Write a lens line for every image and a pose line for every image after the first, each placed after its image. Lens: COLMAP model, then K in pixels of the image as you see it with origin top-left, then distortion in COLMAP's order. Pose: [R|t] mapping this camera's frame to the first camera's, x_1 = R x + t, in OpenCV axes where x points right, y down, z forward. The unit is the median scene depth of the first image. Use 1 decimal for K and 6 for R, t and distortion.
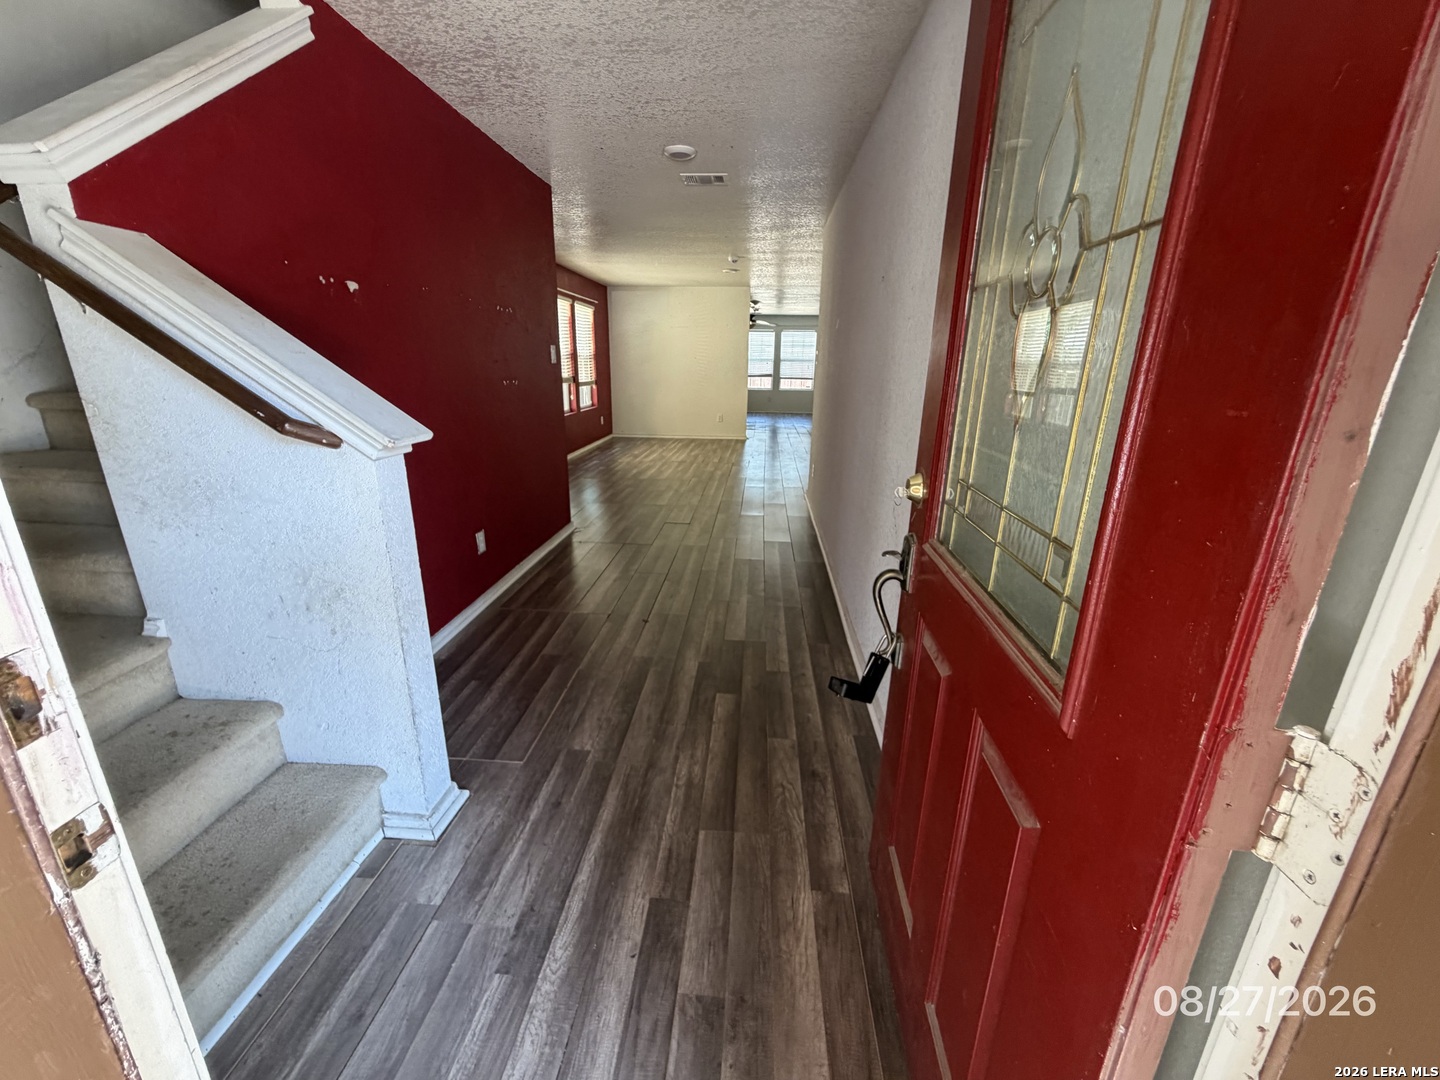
lens RADIAL K [[579.3, 0, 720.0], [0, 579.3, 540.0], [0, 0, 1]] dist [-0.001822, -0.000061]
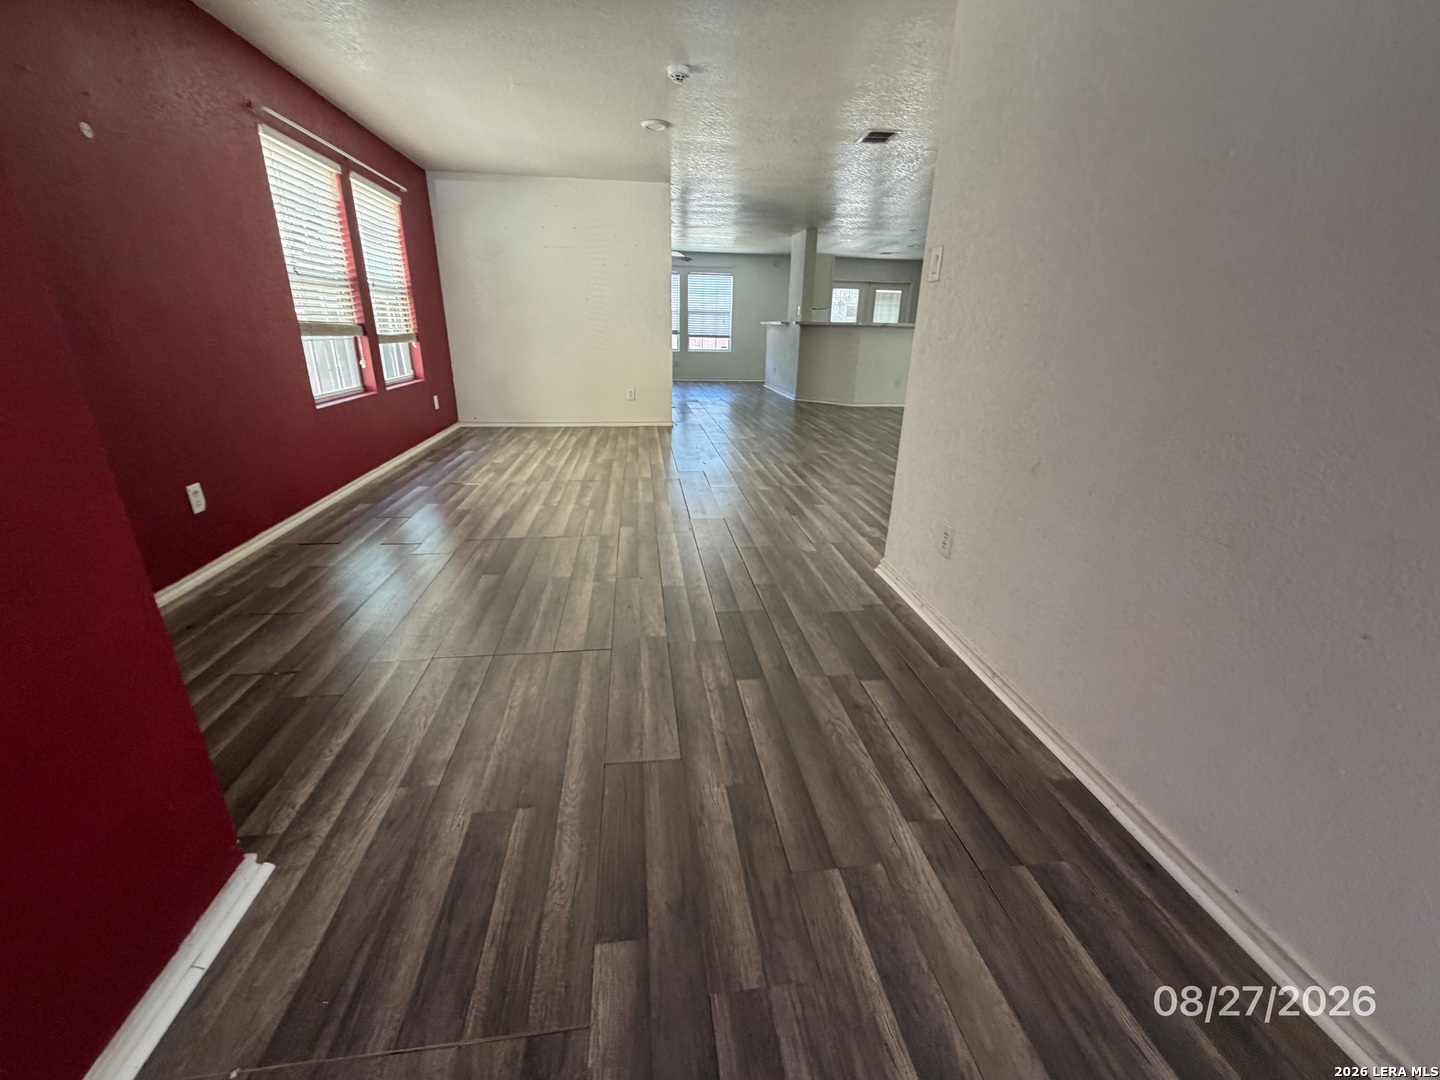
lens RADIAL K [[579.3, 0, 720.0], [0, 579.3, 540.0], [0, 0, 1]] dist [-0.001822, -0.000061]
pose [[0.978352, -0.063791, 0.196872, -0.044001], [0.051659, 0.996471, 0.066158, -0.089091], [-0.200397, -0.054555, 0.978195, 0.349153]]
